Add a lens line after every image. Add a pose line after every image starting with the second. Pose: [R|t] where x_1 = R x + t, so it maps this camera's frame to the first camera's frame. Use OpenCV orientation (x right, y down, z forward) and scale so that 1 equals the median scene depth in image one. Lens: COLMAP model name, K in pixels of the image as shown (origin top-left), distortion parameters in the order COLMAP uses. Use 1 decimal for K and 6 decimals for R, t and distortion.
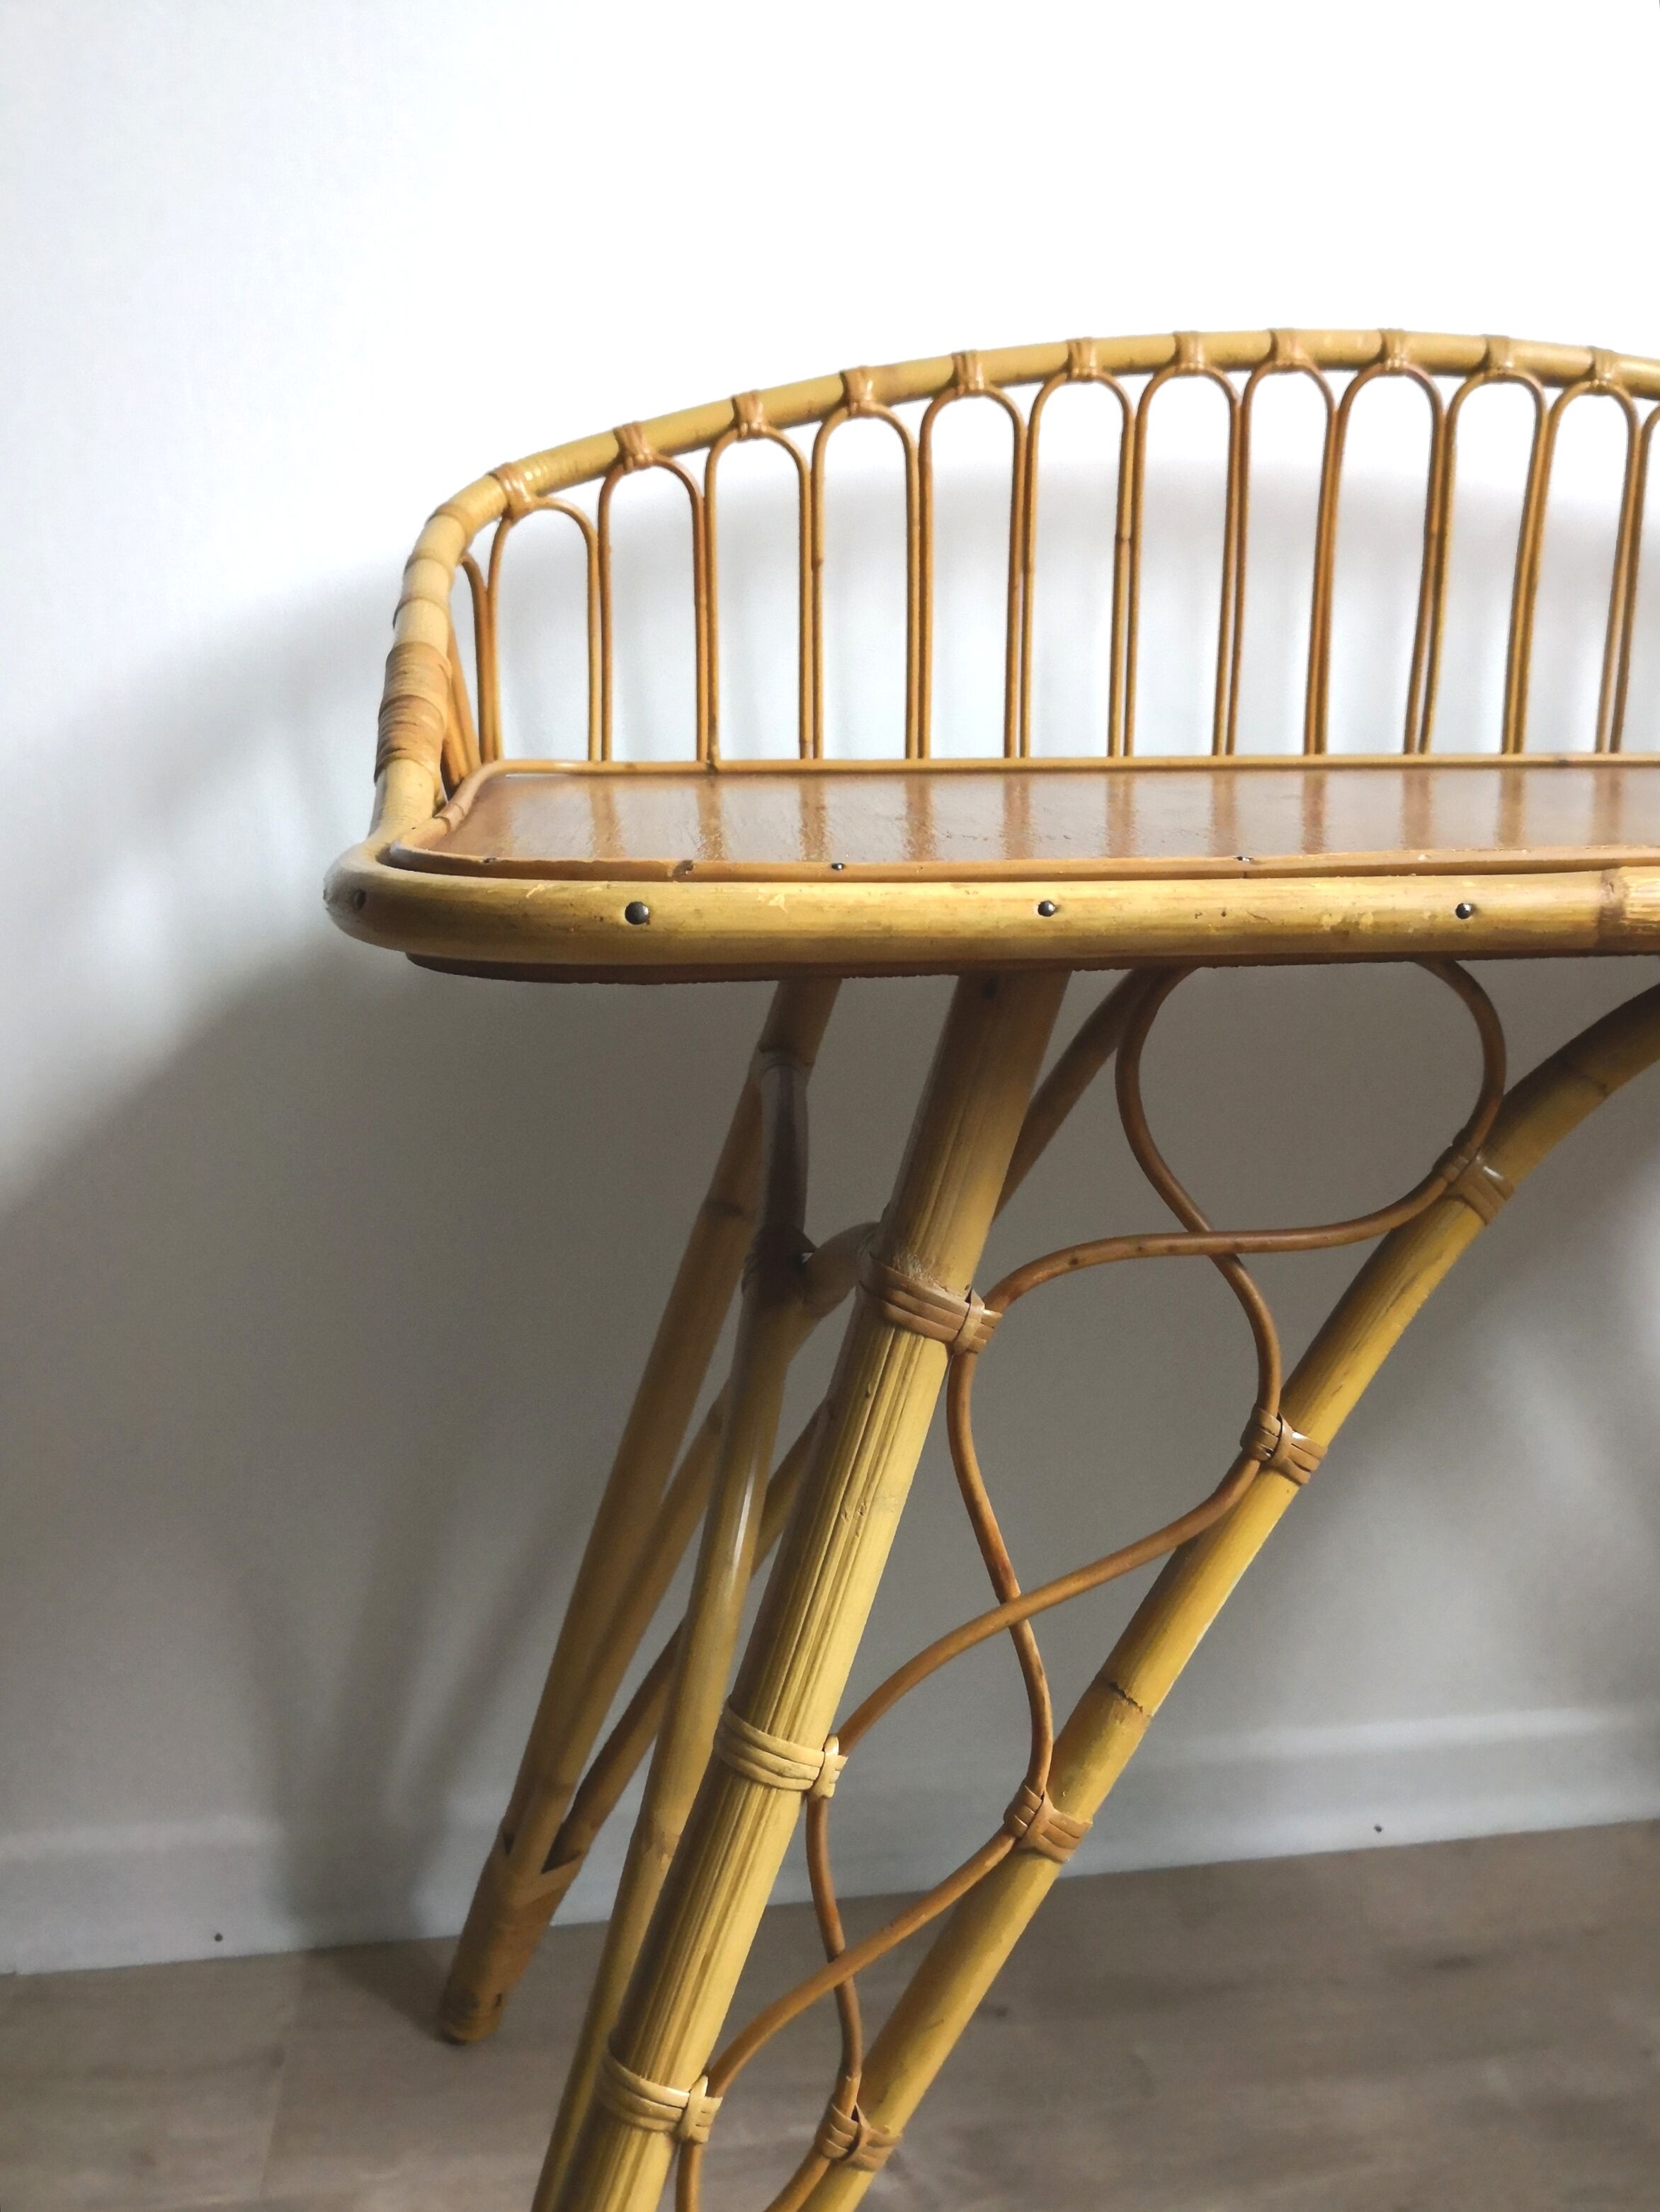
lens RADIAL K [[1896.0, 0, 830.0], [0, 1896.0, 1106.0], [0, 0, 1]] dist [0.002325, -0.006865]
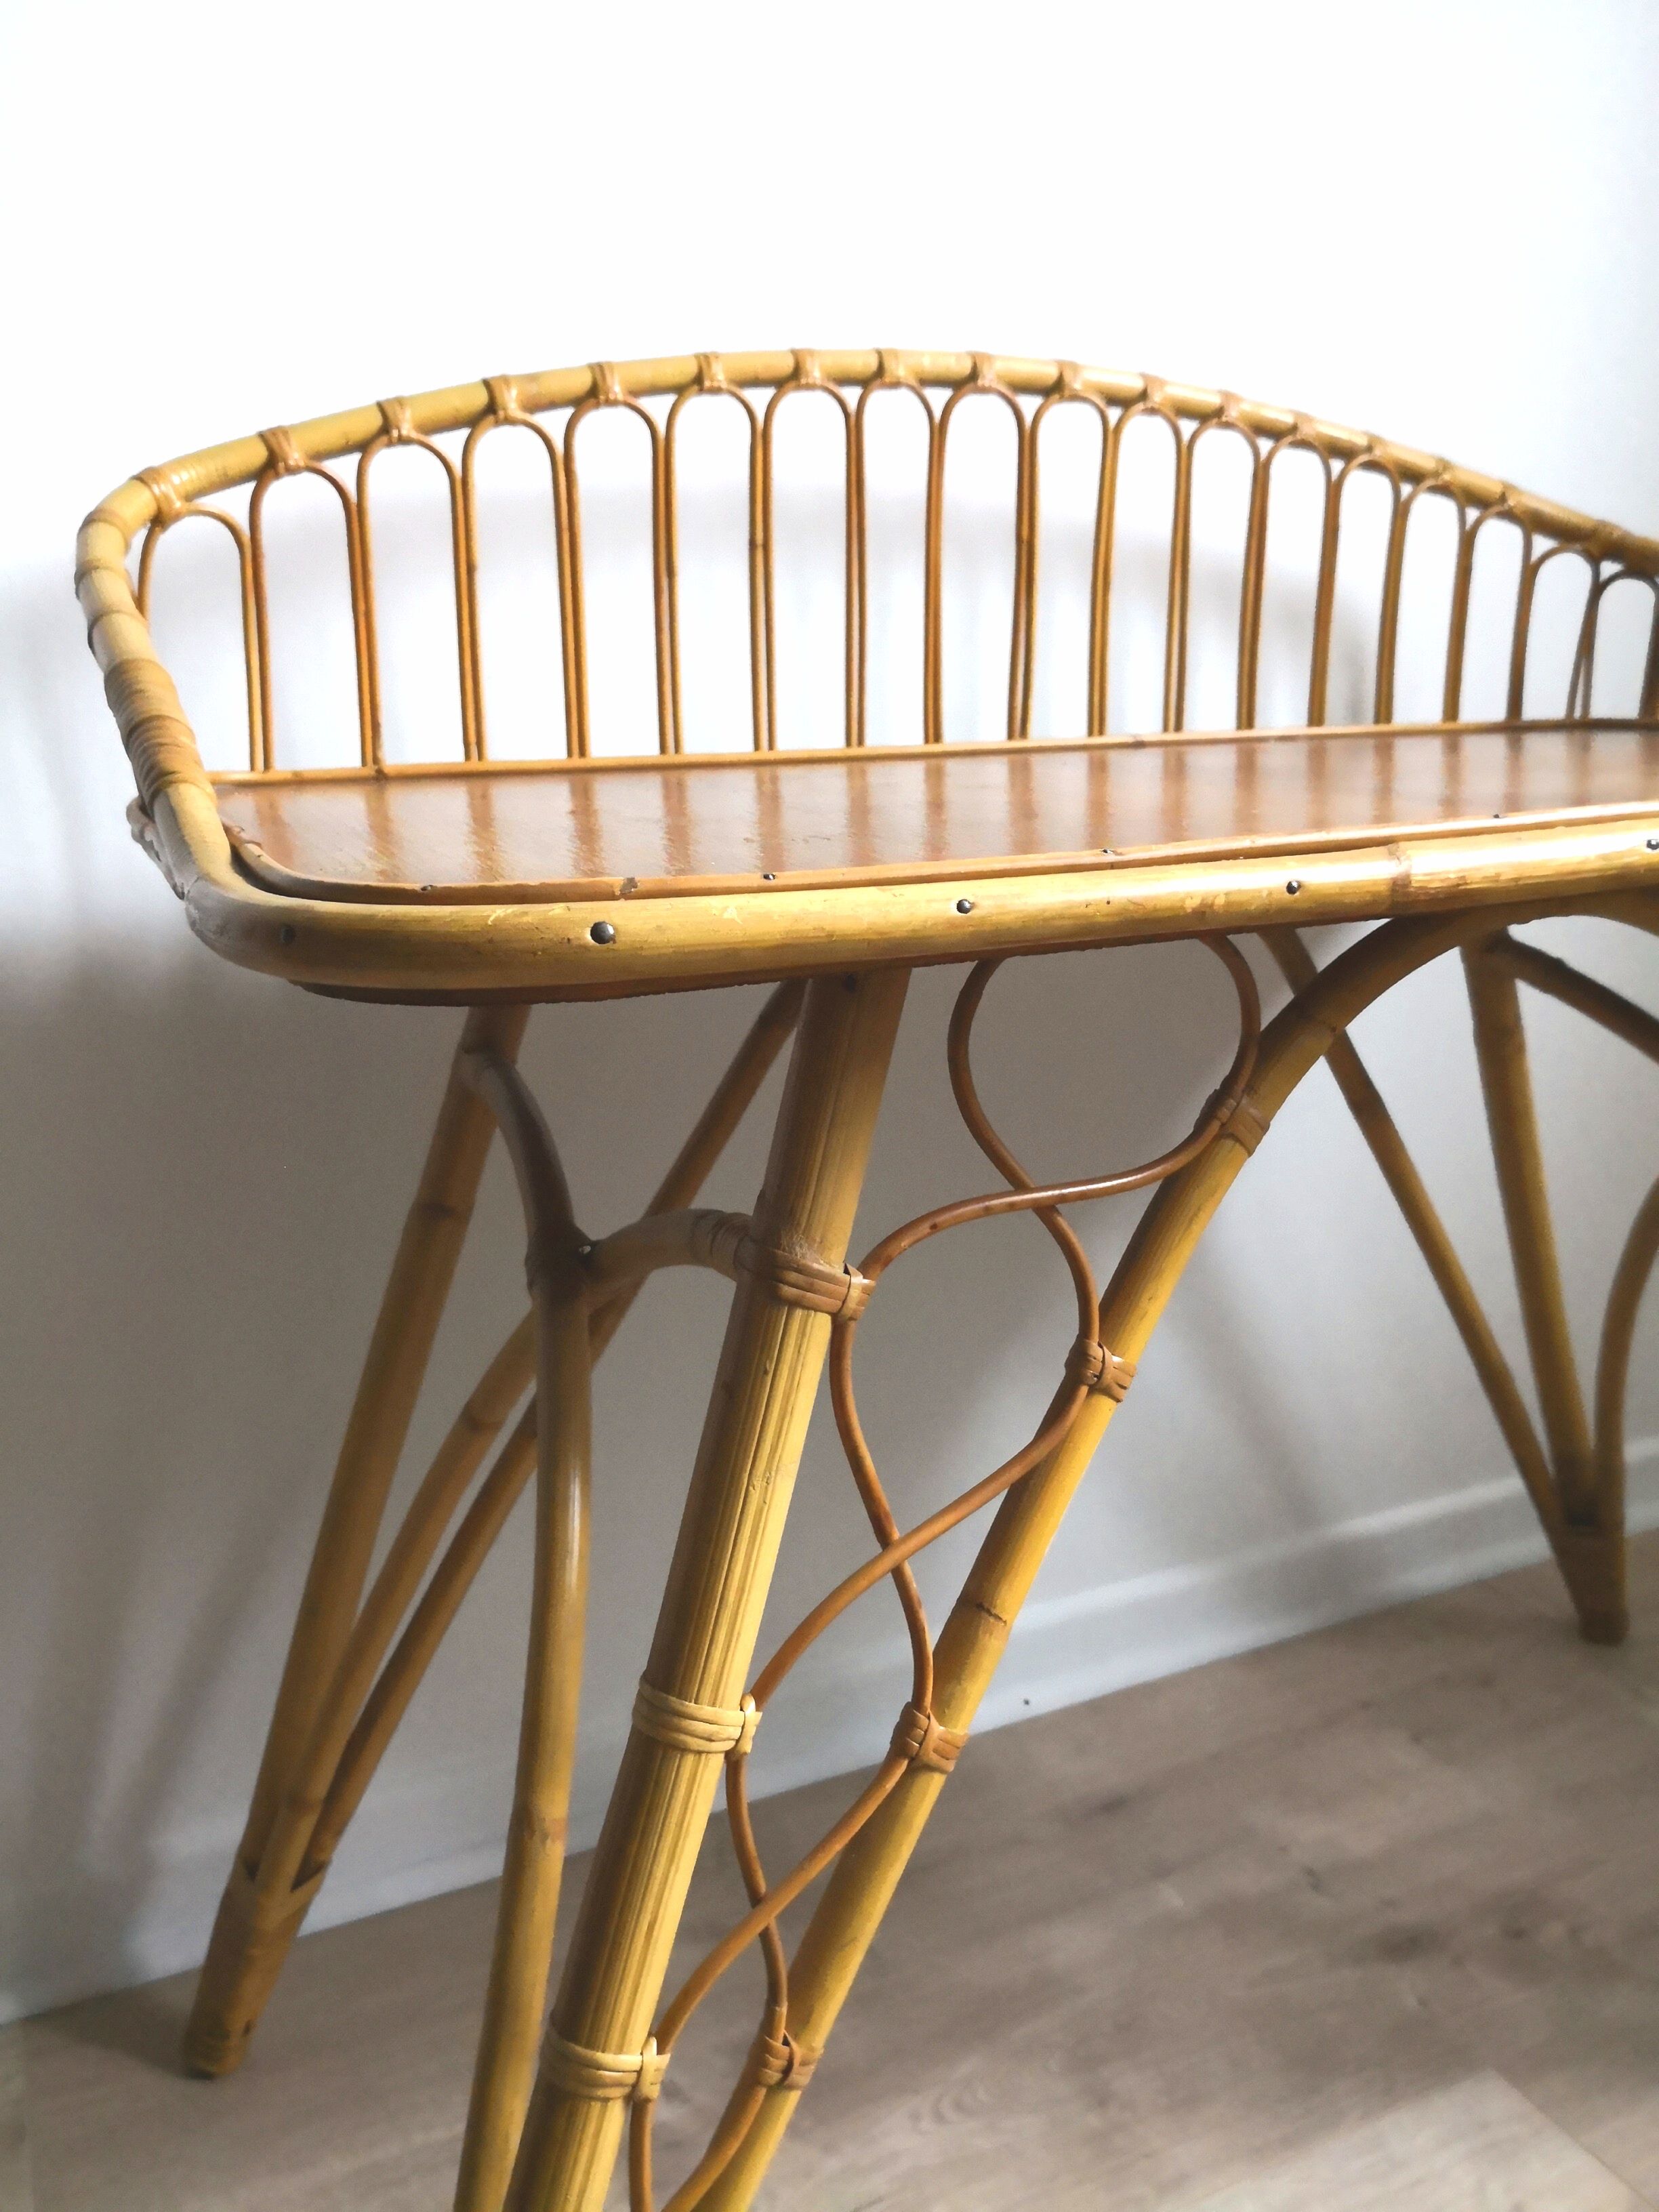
lens RADIAL K [[1820.5, 0, 811.9], [0, 1820.5, 1118.0], [0, 0, 1]] dist [-0.001455, -0.004026]
pose [[0.957488, -0.087015, 0.275035, -0.134535], [0.080446, 0.996141, 0.035096, -0.013556], [-0.277028, -0.011479, 0.960793, 0.010744]]
